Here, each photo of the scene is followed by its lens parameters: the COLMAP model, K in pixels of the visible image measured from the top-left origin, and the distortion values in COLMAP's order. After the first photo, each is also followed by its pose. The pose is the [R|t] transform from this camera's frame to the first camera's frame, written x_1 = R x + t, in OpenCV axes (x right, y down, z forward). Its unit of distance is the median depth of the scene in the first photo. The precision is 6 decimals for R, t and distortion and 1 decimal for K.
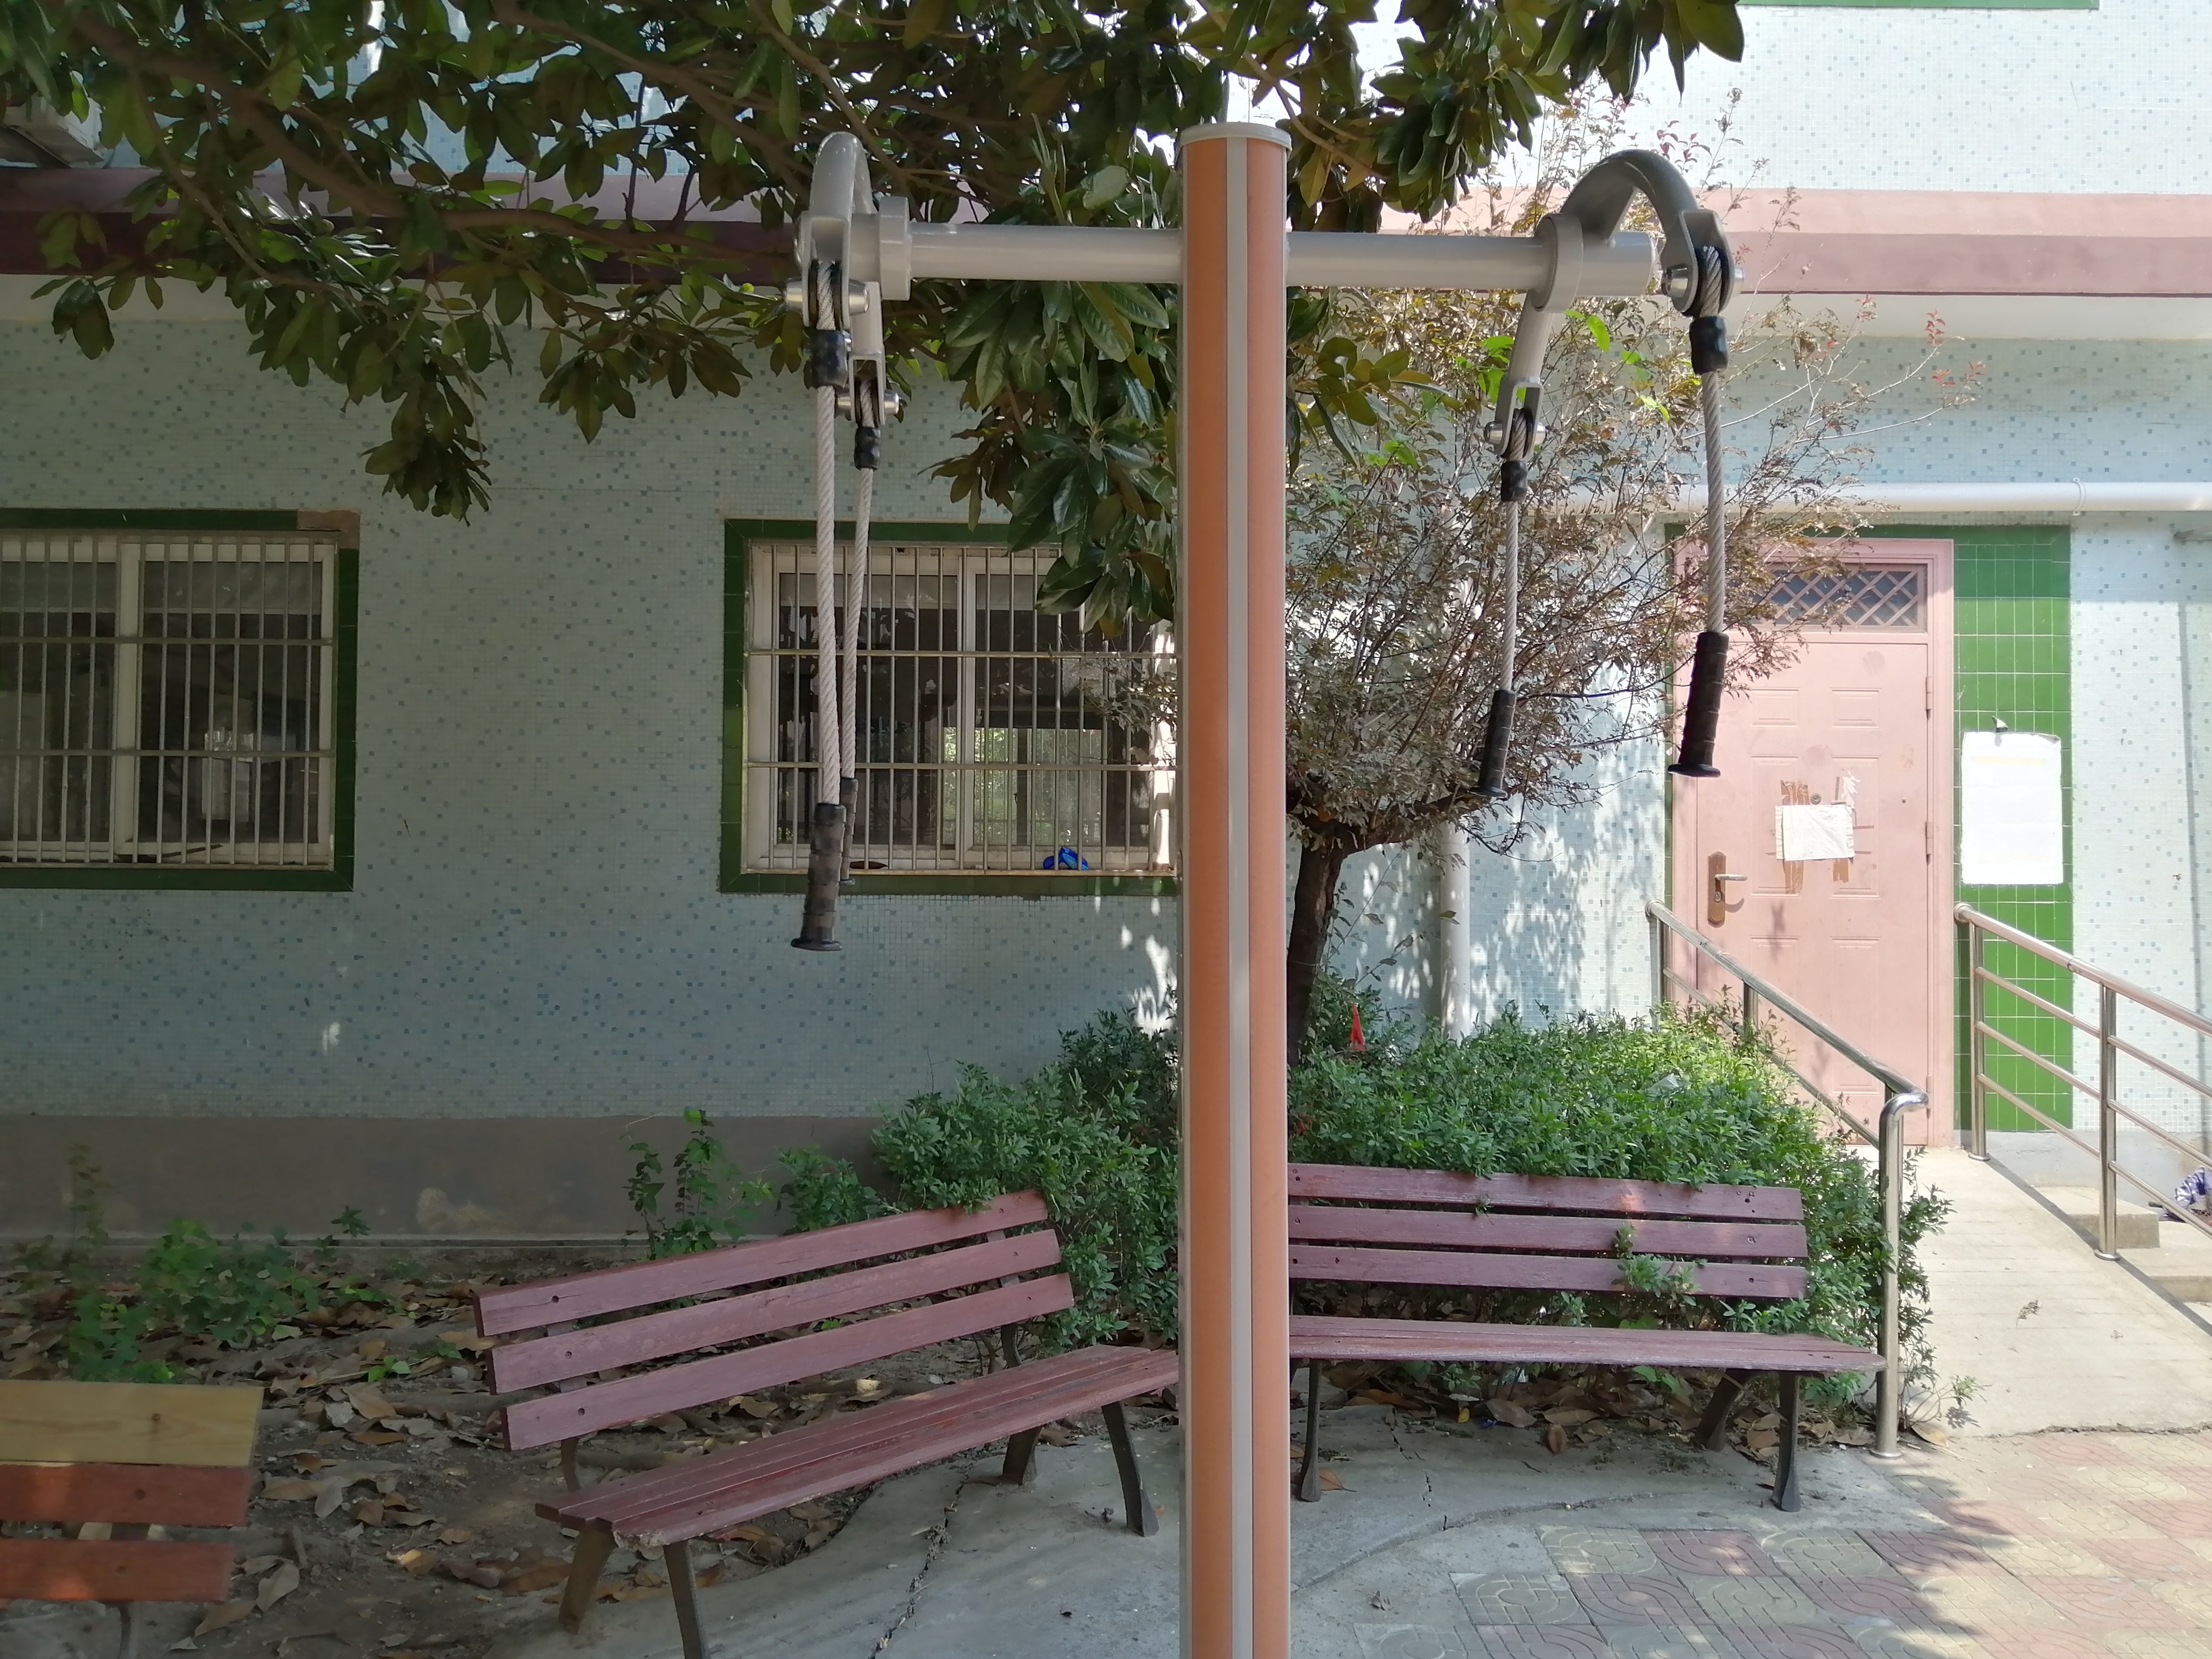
lens RADIAL K [[1694.0, 0, 1098.6], [0, 1694.0, 846.0], [0, 0, 1]] dist [0.016497, -0.031968]
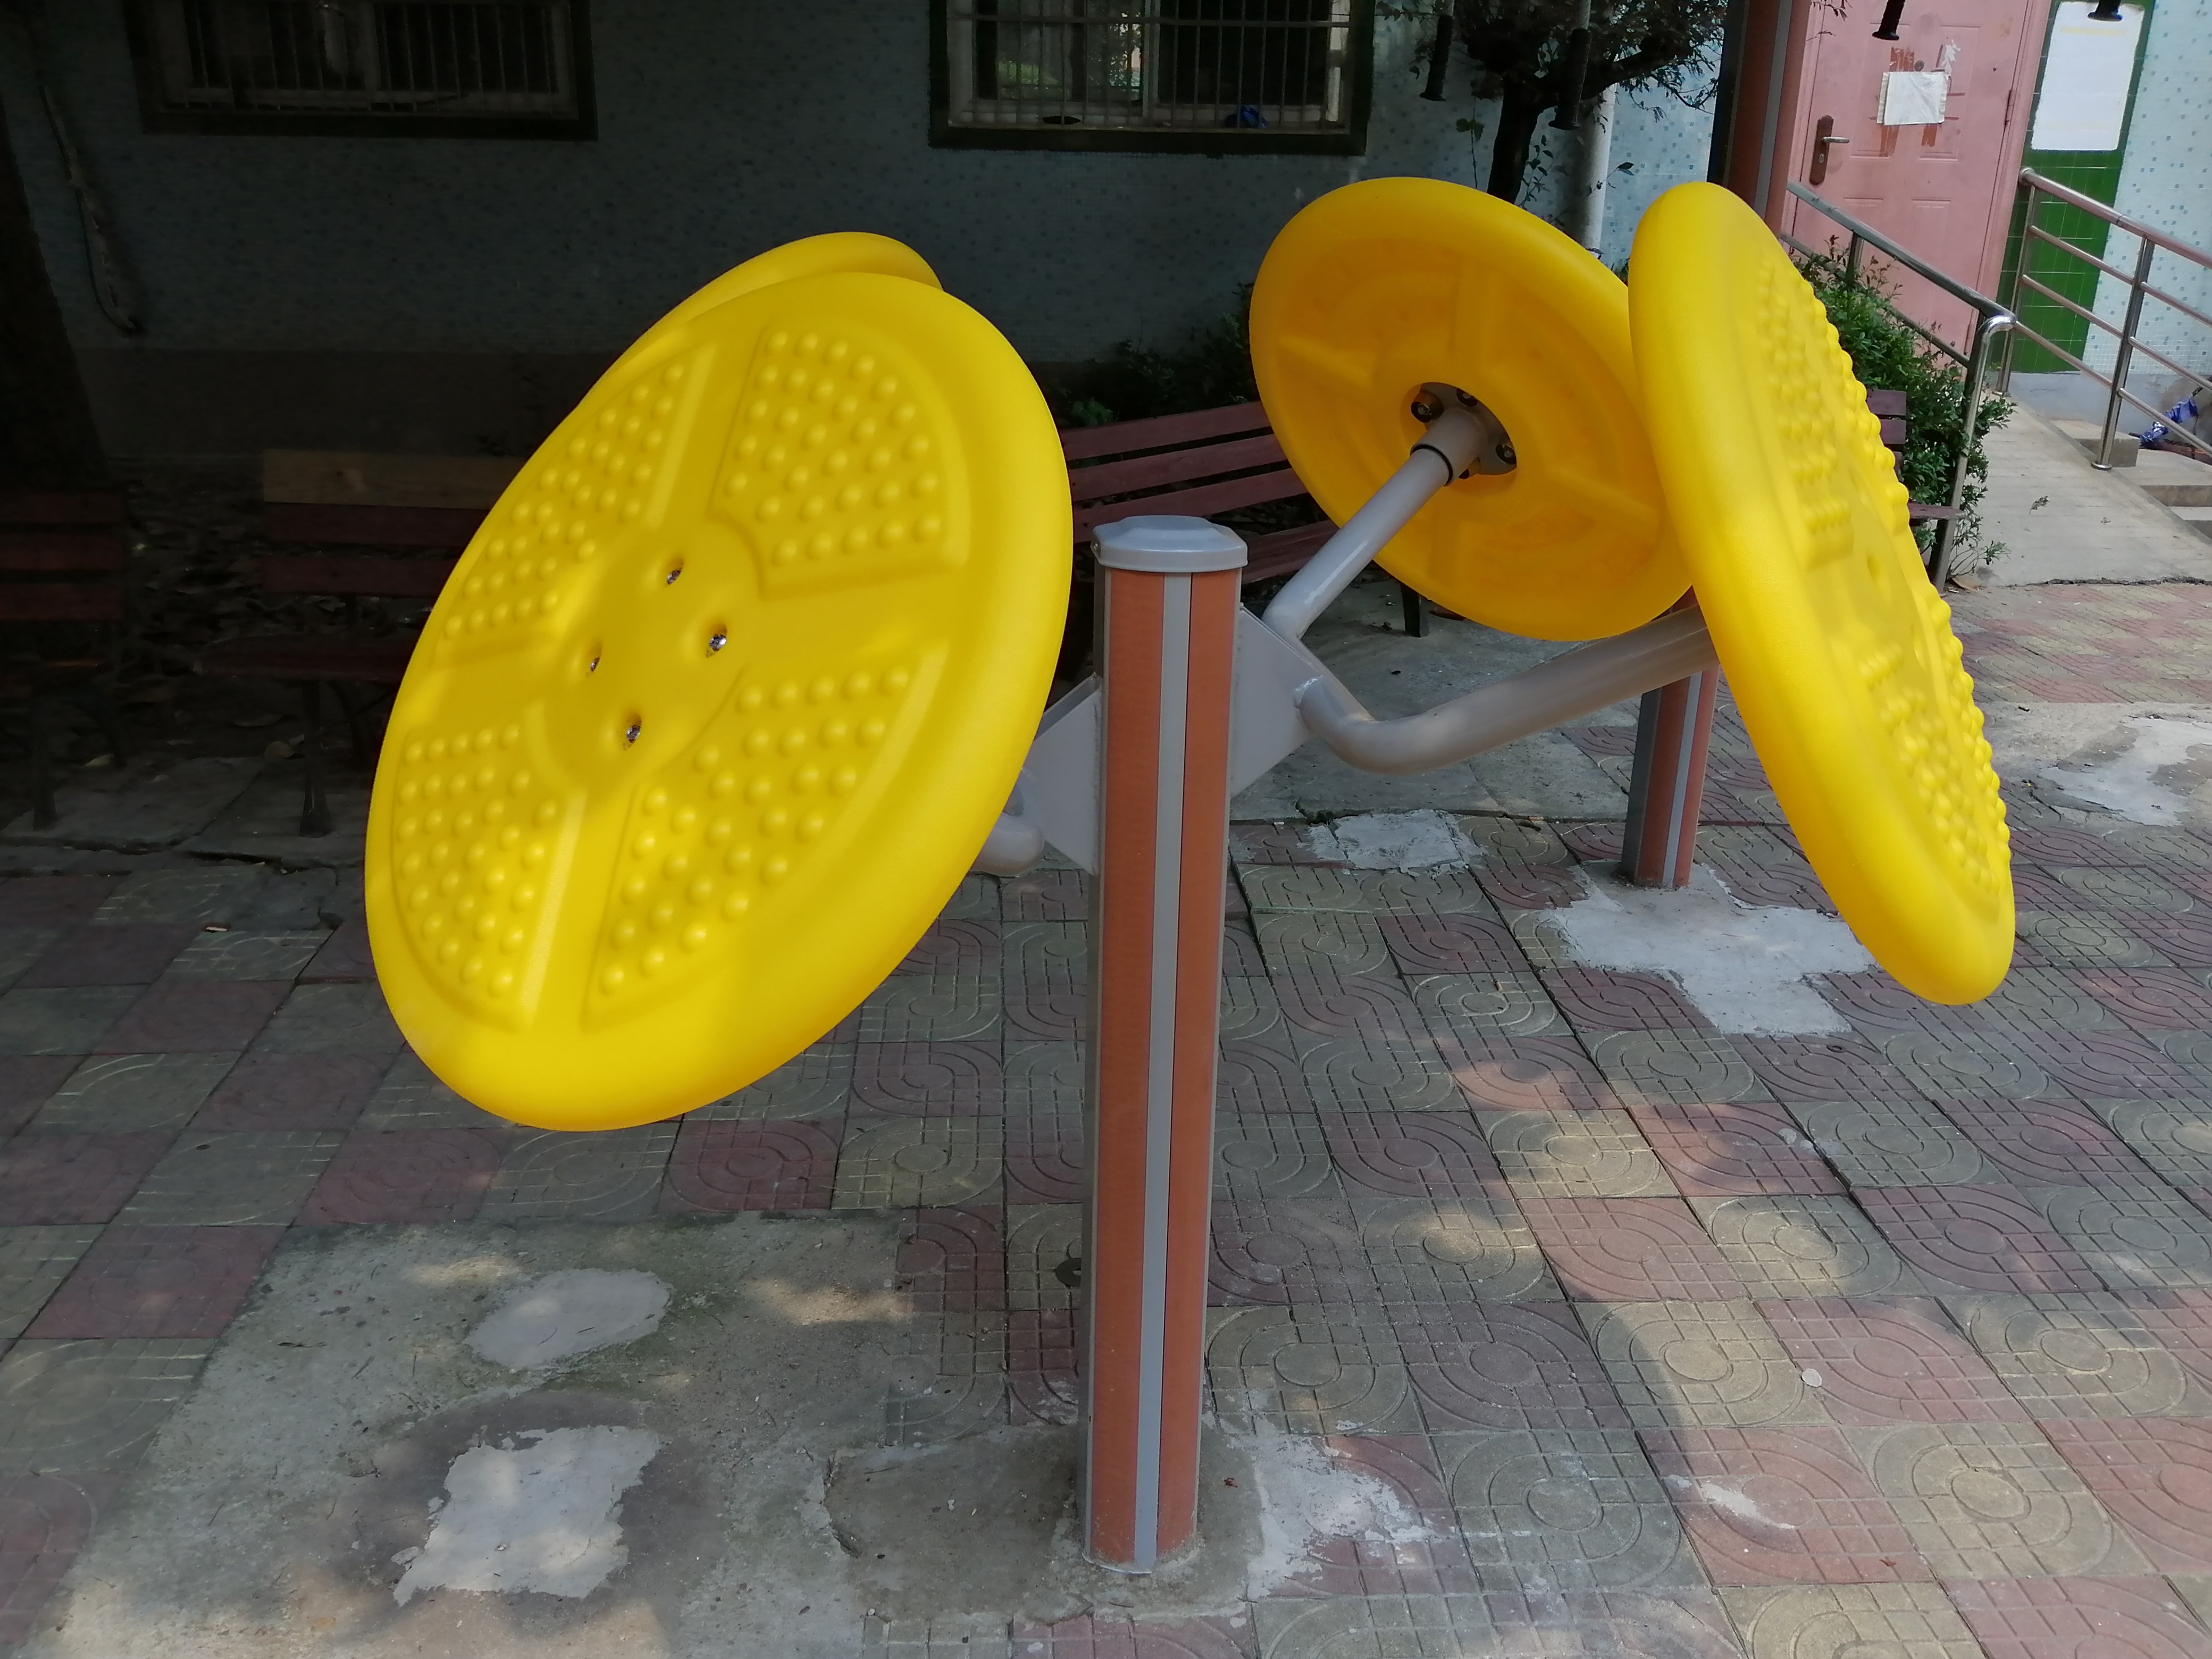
lens RADIAL K [[1694.0, 0, 1124.7], [0, 1694.0, 829.7], [0, 0, 1]] dist [0.016497, -0.031968]
pose [[0.997767, -0.017770, 0.064377, -0.181046], [-0.007595, 0.927503, 0.373738, 0.026197], [-0.066351, -0.373393, 0.925297, -0.179433]]
